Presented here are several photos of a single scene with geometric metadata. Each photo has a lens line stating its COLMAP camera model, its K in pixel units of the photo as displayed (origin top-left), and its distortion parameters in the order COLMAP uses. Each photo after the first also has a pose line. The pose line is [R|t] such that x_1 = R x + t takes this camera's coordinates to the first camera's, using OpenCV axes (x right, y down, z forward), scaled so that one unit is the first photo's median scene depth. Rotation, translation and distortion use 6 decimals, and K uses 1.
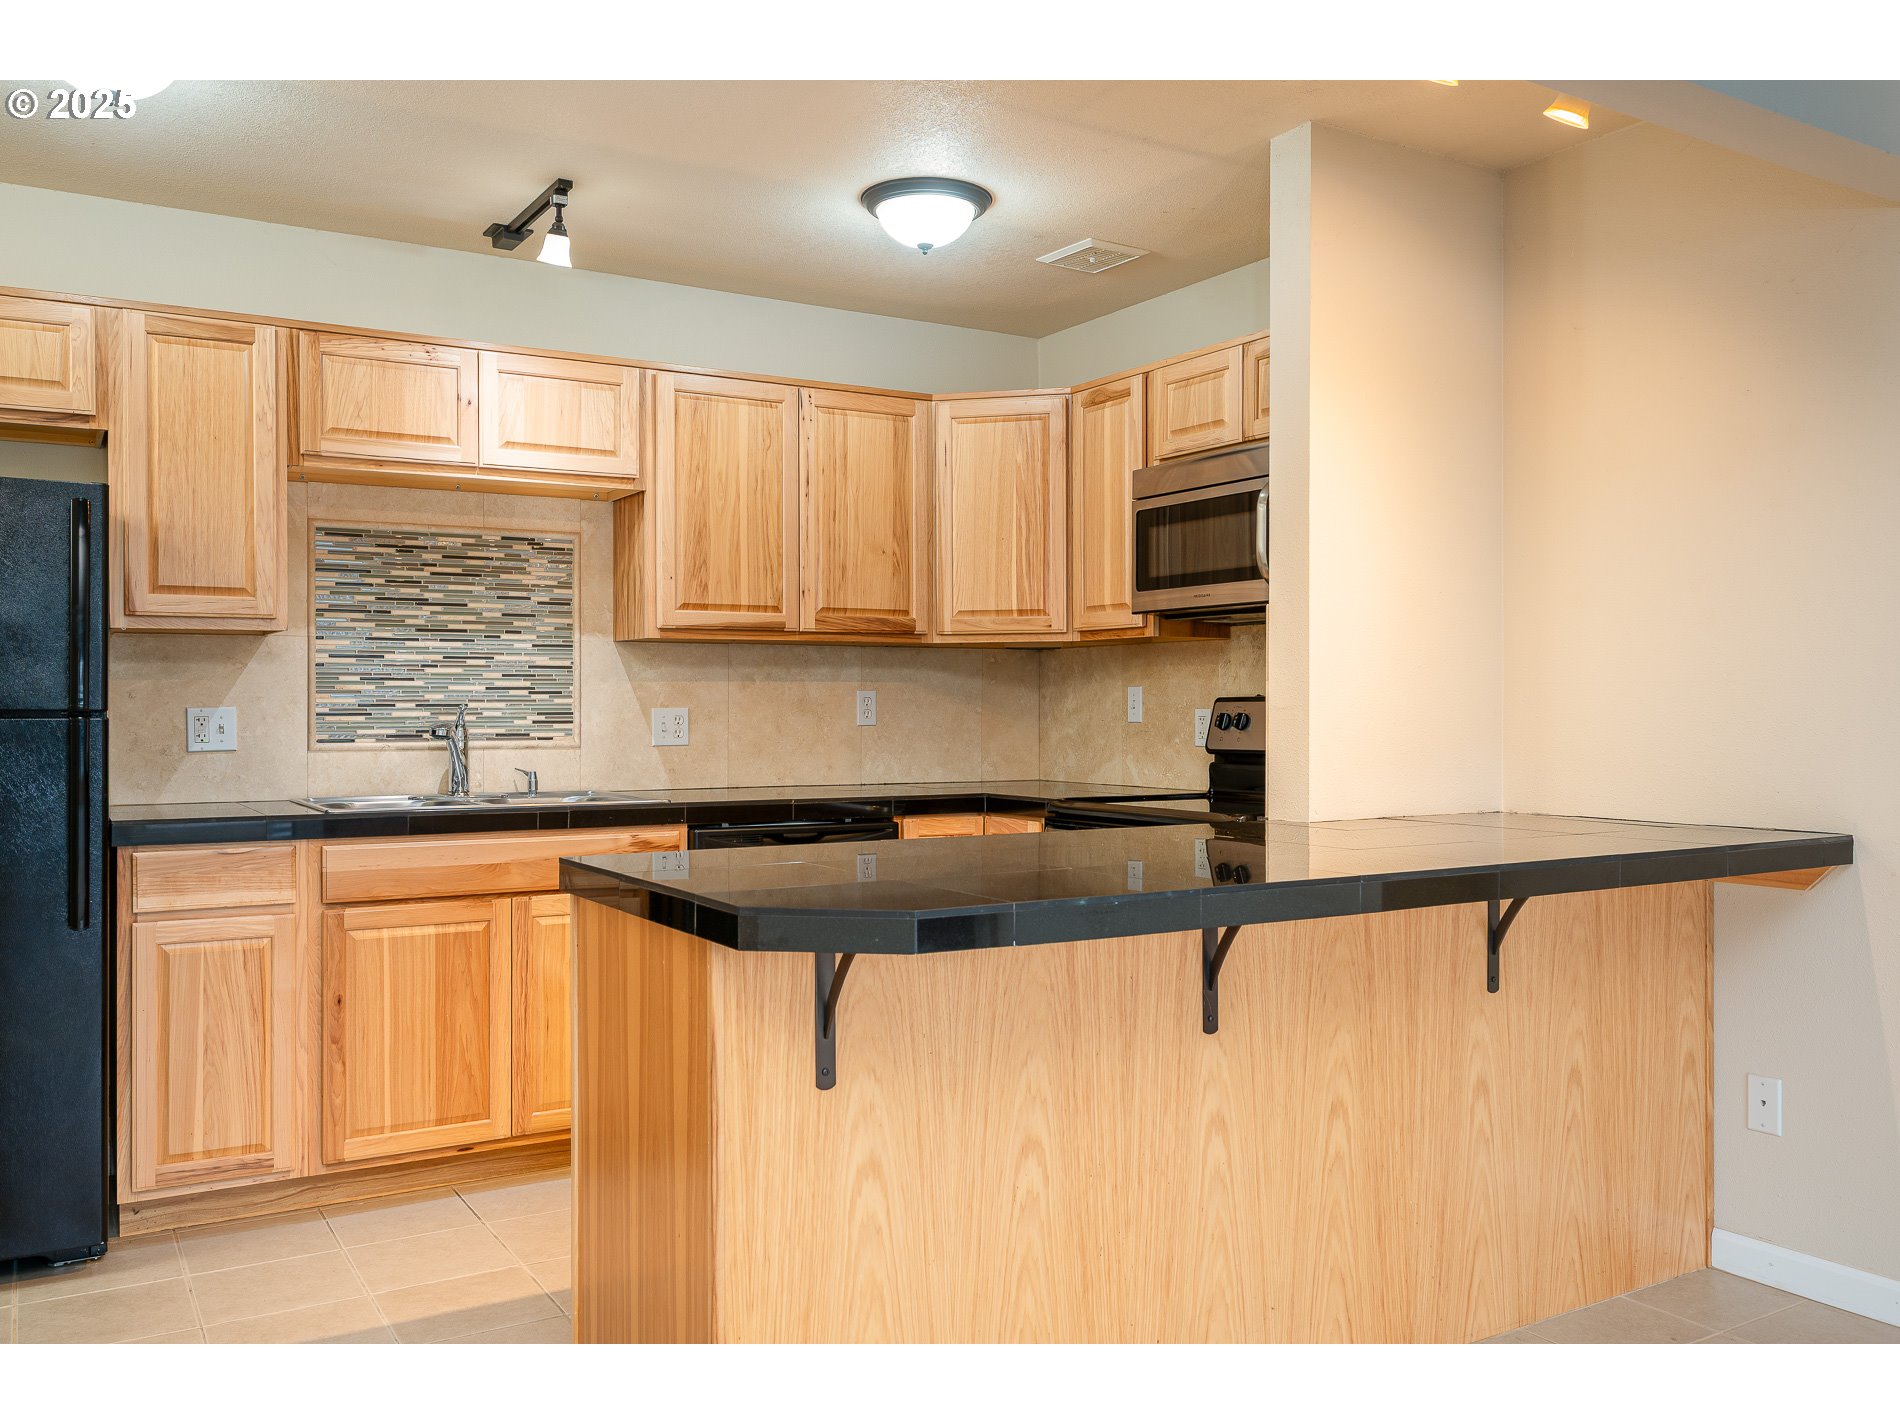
lens RADIAL K [[1523.7, 0, 950.0], [0, 1523.7, 712.5], [0, 0, 1]] dist [0.000258, 0.001033]
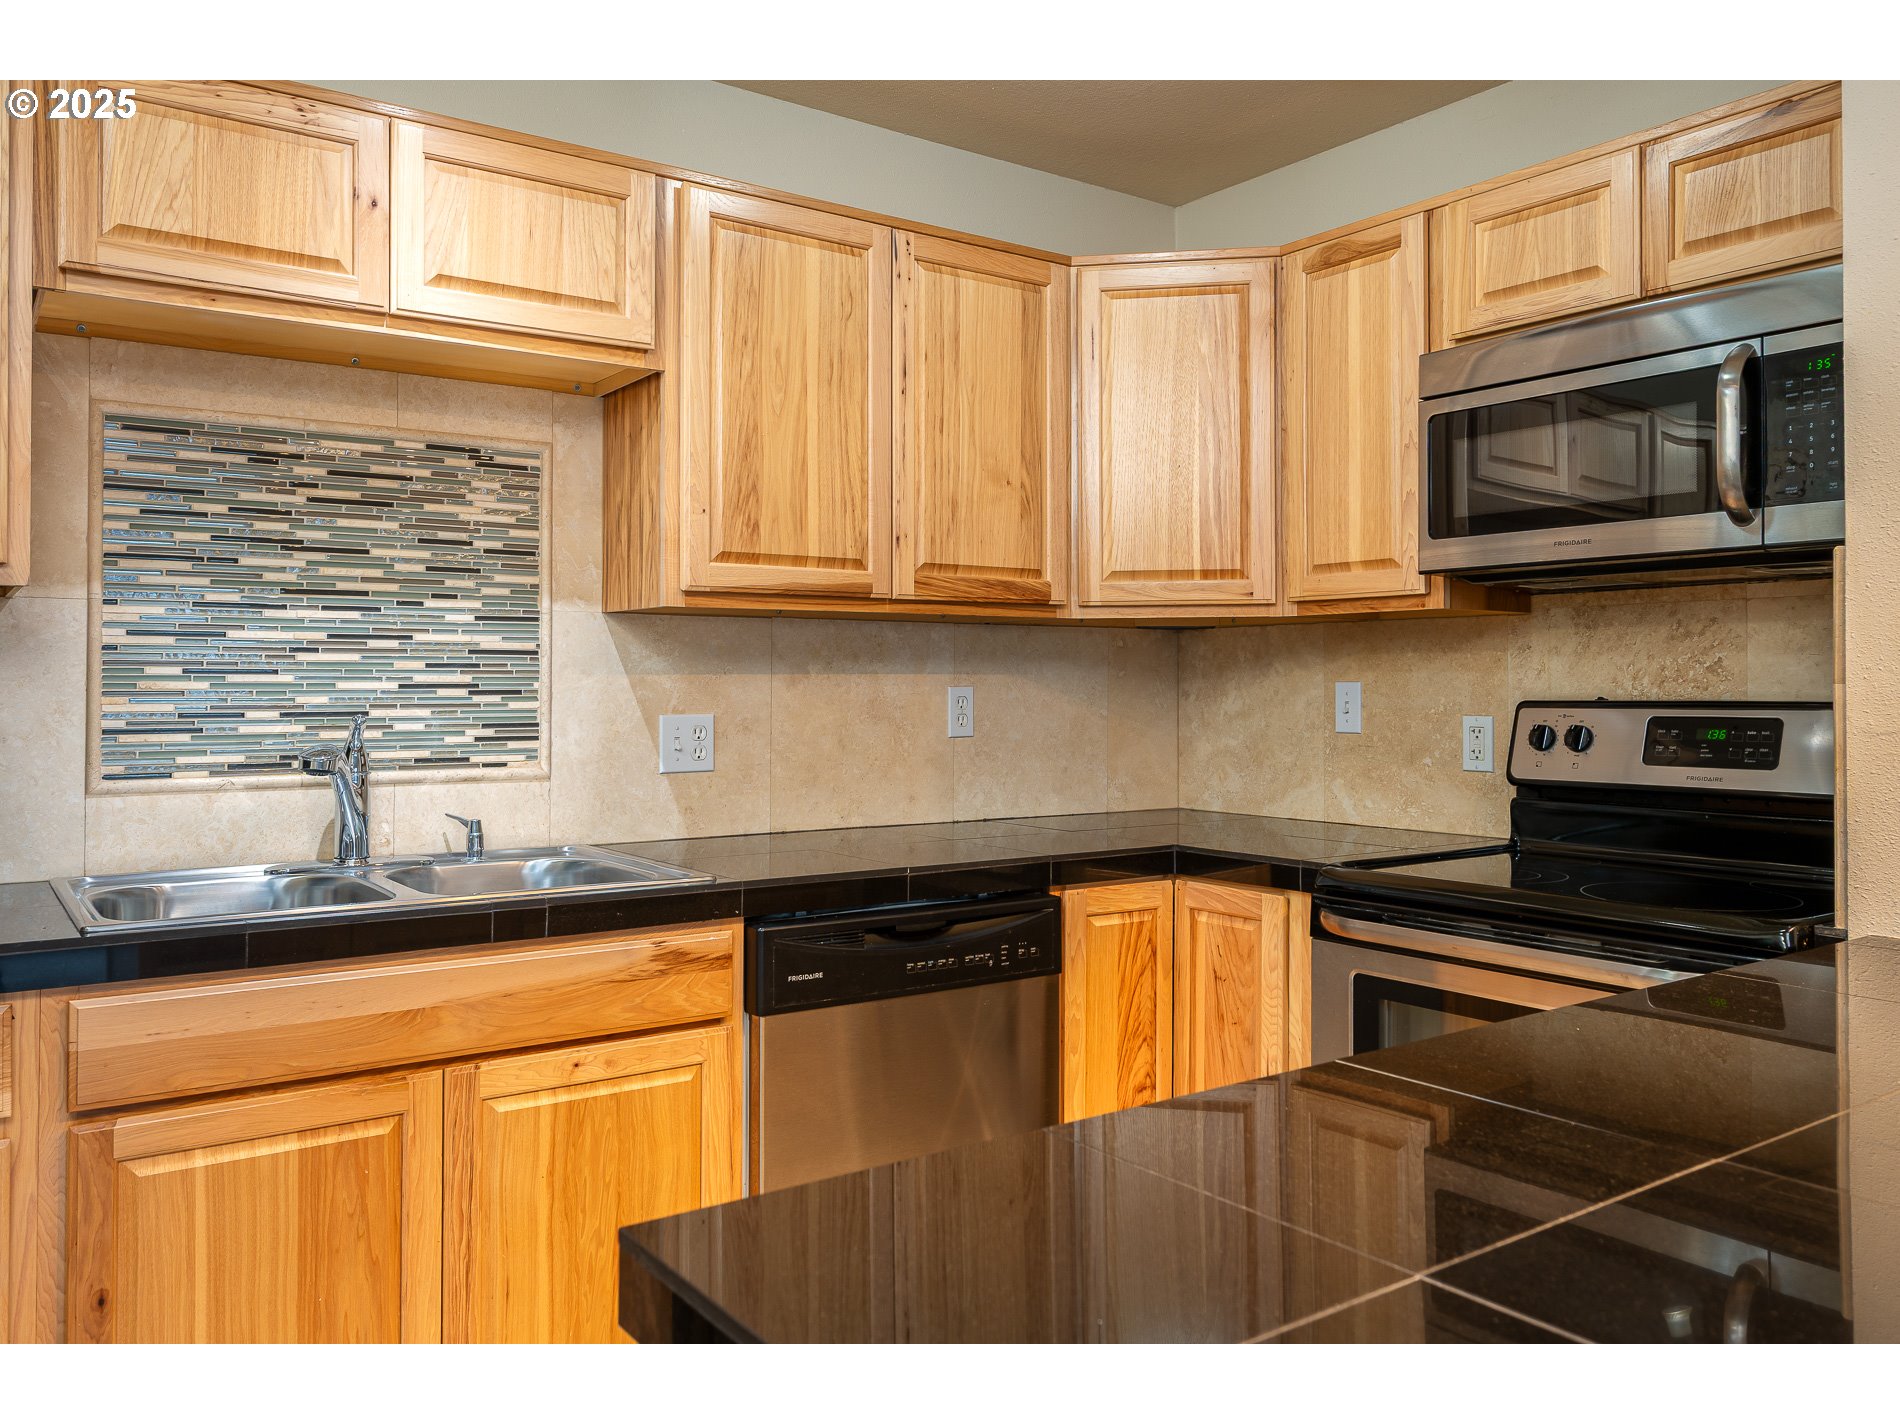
lens RADIAL K [[1427.3, 0, 957.9], [0, 1427.3, 666.2], [0, 0, 1]] dist [-0.000836, 0.001631]
pose [[0.996960, 0.002898, 0.077858, -0.123660], [-0.001575, 0.999854, -0.017043, -0.014559], [-0.077896, 0.016868, 0.996819, 0.405353]]
